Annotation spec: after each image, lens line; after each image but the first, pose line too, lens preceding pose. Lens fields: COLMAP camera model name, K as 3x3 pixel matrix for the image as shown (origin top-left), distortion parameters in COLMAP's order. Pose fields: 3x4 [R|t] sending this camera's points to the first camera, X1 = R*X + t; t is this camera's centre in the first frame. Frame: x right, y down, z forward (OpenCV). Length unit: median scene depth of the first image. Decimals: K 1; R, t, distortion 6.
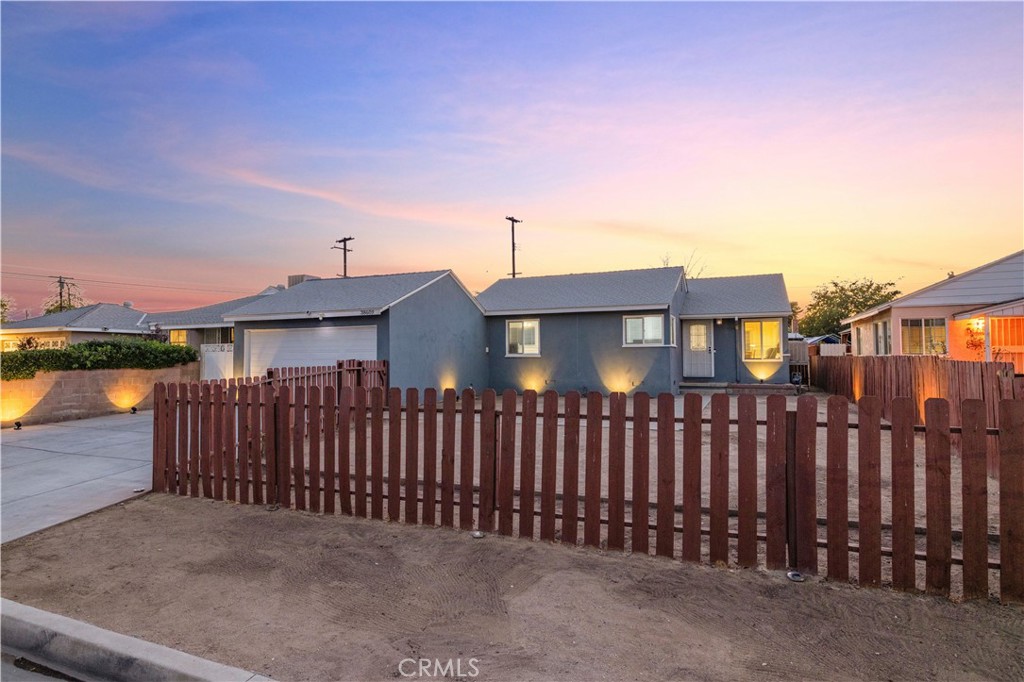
lens RADIAL K [[541.4, 0, 512.0], [0, 541.4, 341.0], [0, 0, 1]] dist [0.001956, 0.000340]
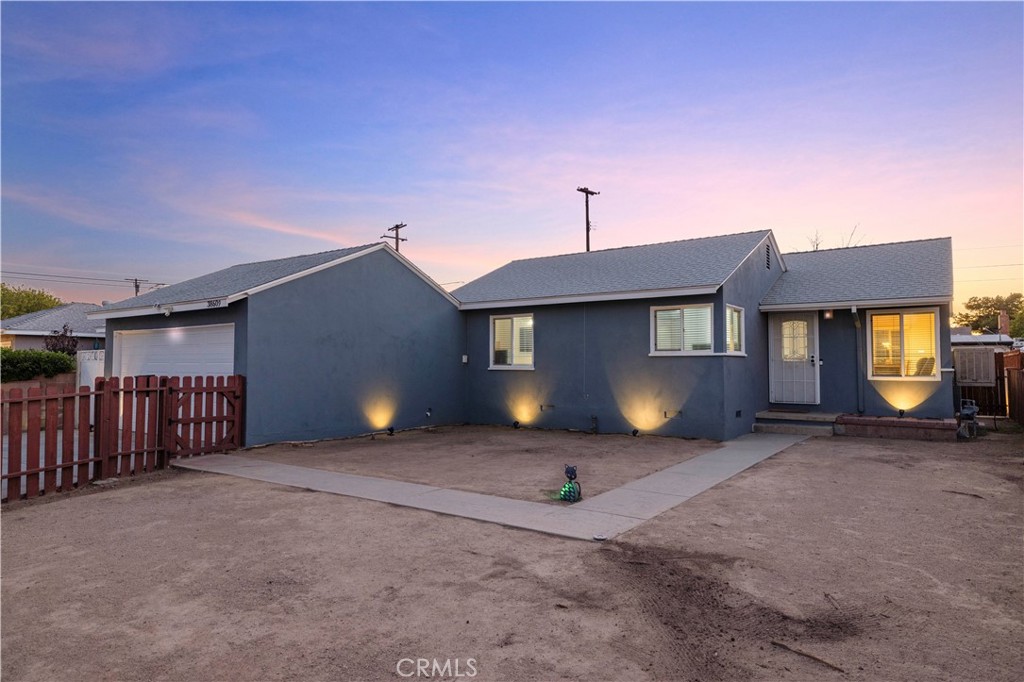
lens RADIAL K [[609.7, 0, 512.0], [0, 609.7, 341.0], [0, 0, 1]] dist [-0.006985, -0.001221]
pose [[0.976325, -0.001633, -0.216301, 0.187127], [0.000025, 0.999972, -0.007438, -0.000994], [0.216307, 0.007256, 0.976298, 0.250277]]
